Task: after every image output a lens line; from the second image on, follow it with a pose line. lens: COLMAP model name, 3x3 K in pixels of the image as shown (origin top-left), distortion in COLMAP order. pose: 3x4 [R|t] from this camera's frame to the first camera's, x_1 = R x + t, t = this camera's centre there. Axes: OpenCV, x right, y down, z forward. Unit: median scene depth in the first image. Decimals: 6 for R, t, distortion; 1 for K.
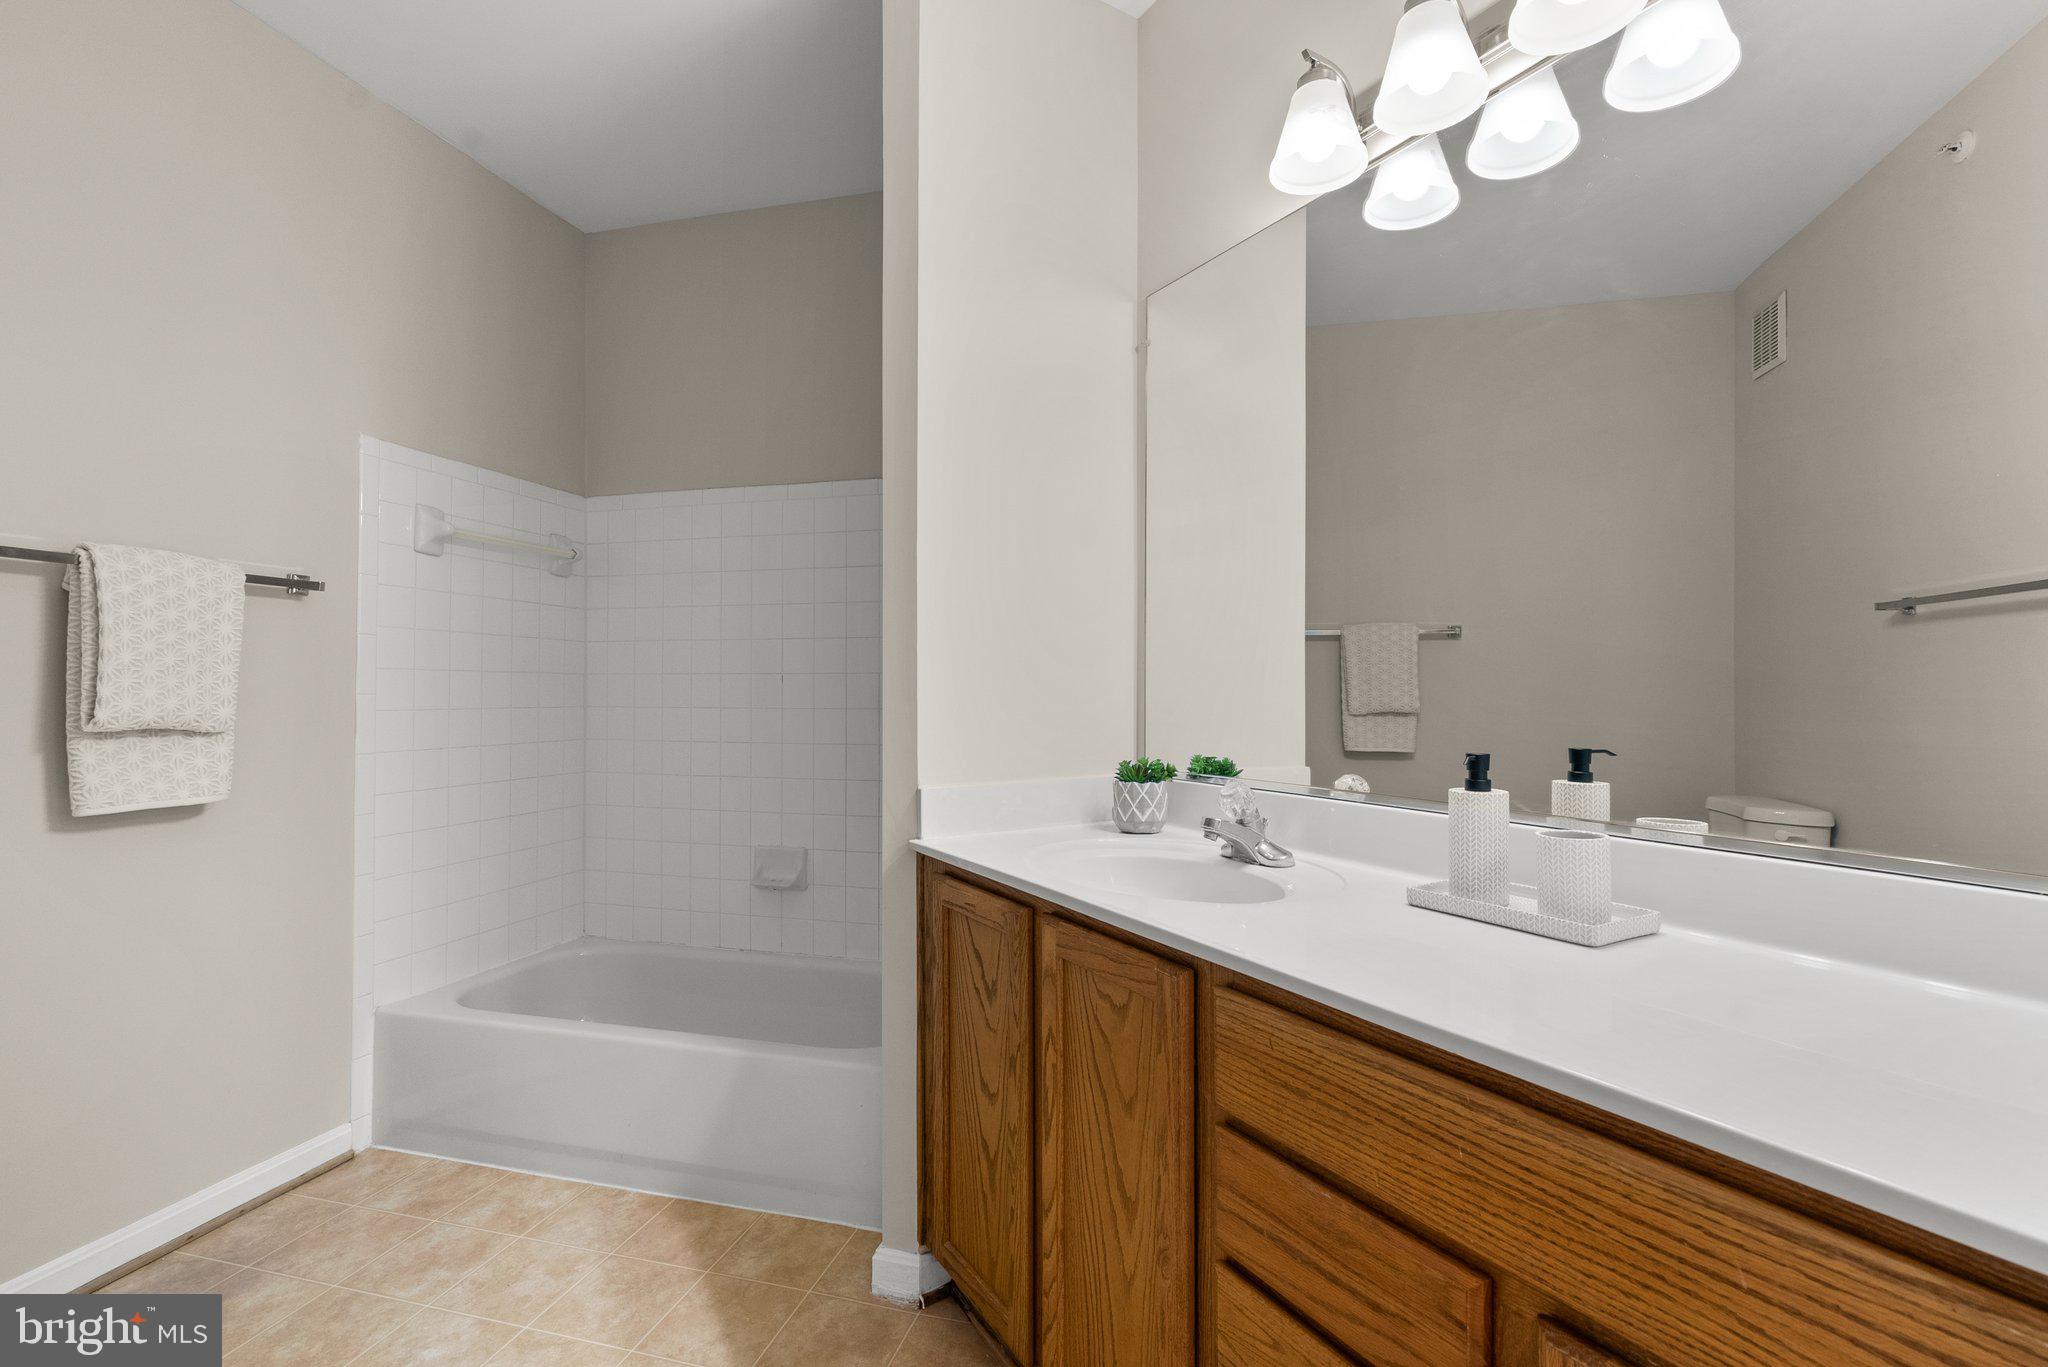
lens RADIAL K [[942.6, 0, 1024.0], [0, 942.6, 683.5], [0, 0, 1]] dist [-0.002143, 0.000221]
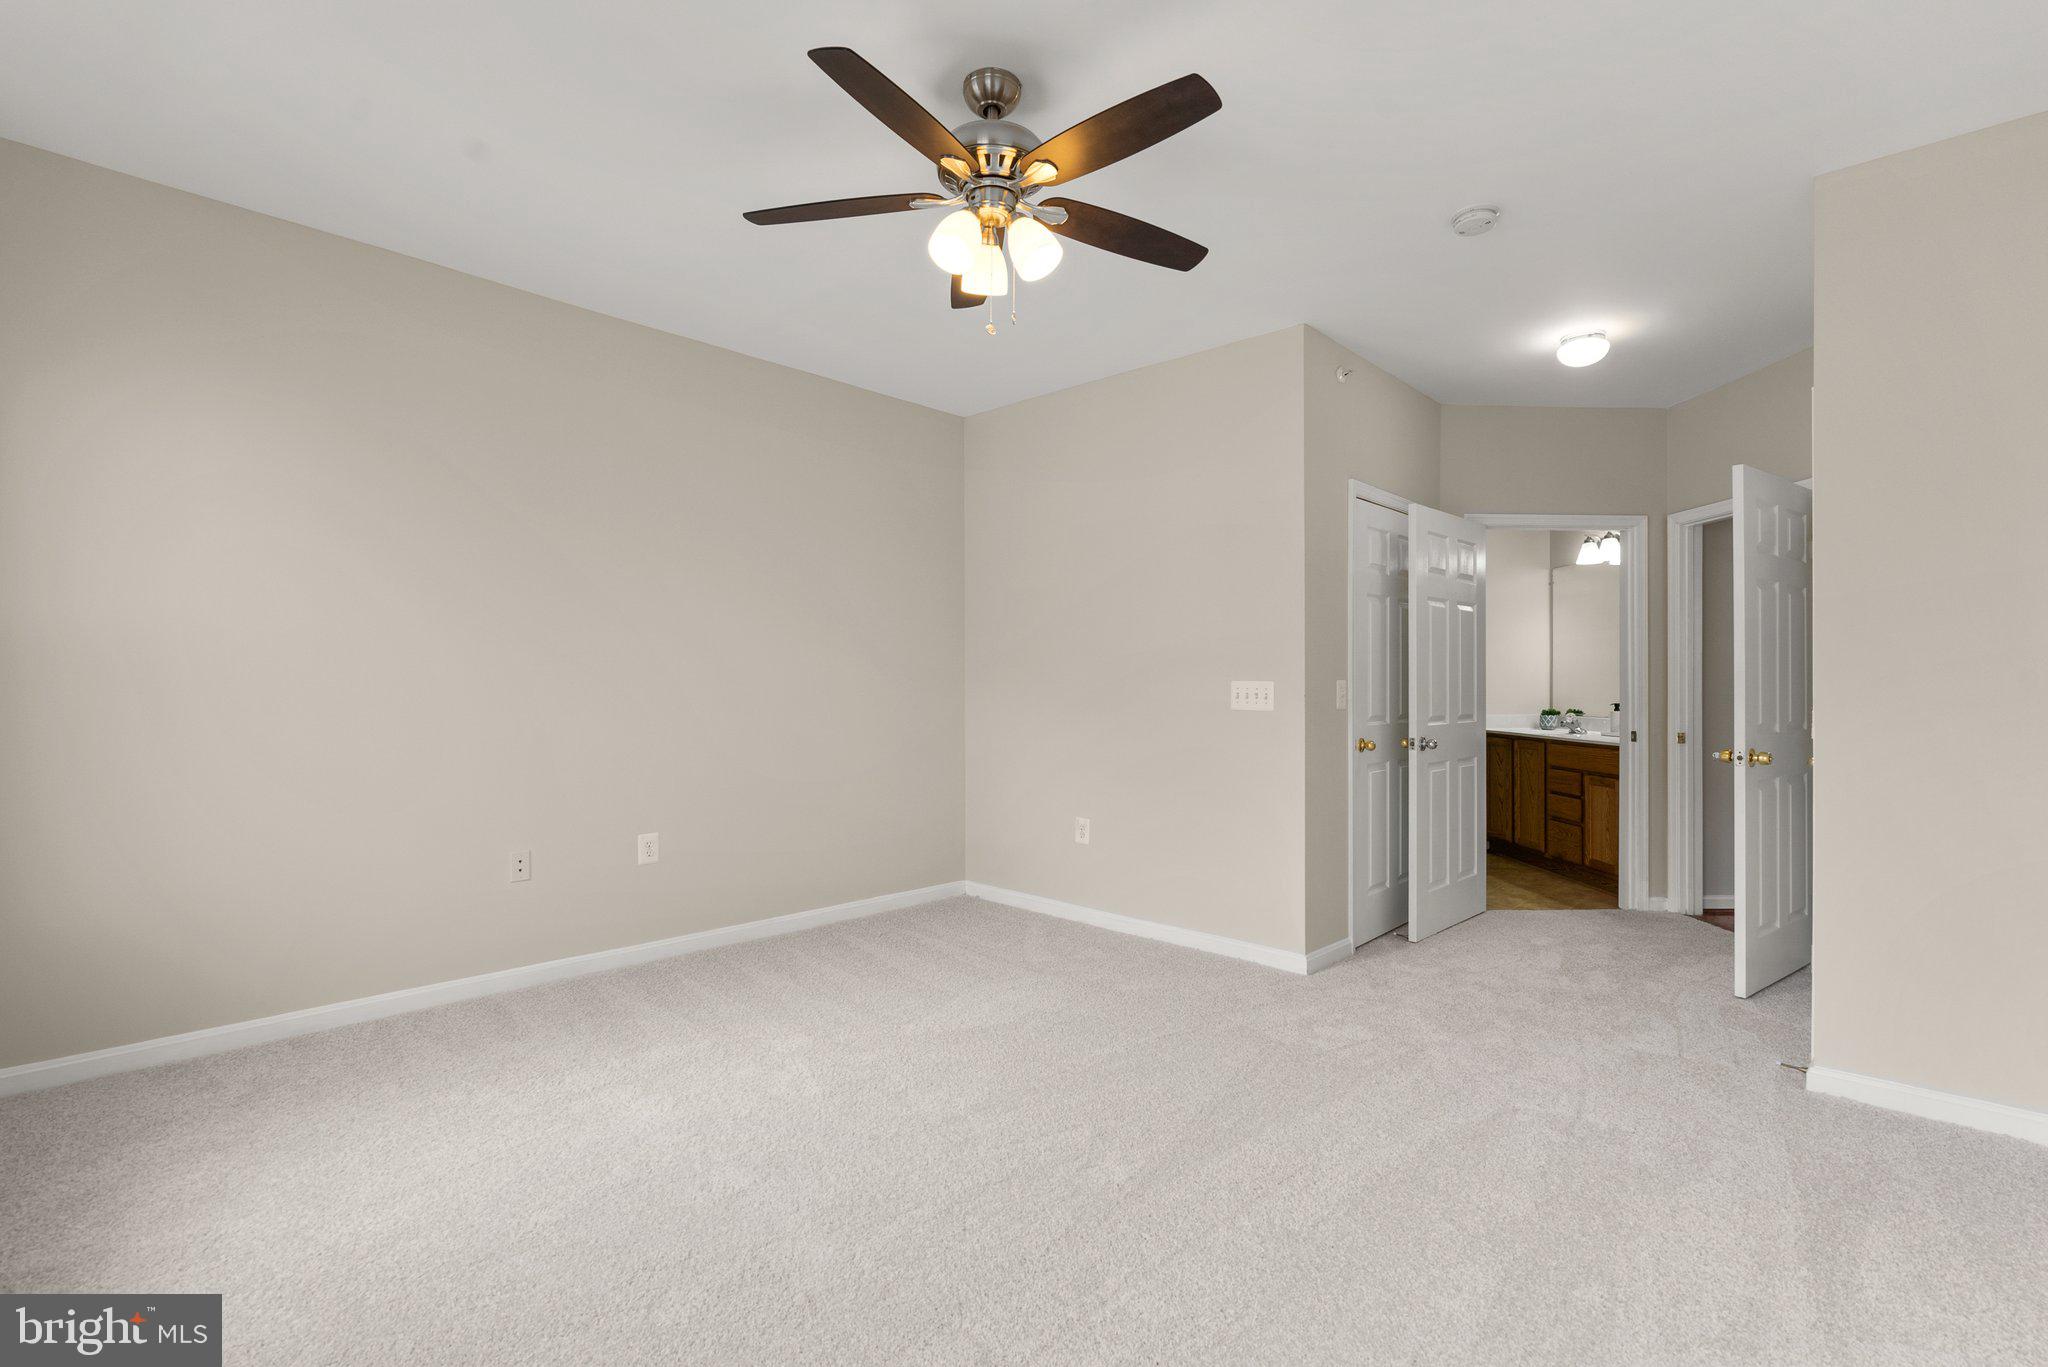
lens RADIAL K [[942.6, 0, 1024.0], [0, 942.6, 683.5], [0, 0, 1]] dist [-0.002143, 0.000221]
pose [[0.887370, -0.000850, -0.461058, 0.010806], [0.012498, 0.999675, 0.022212, -0.140942], [0.460889, -0.025472, 0.887092, -3.686589]]
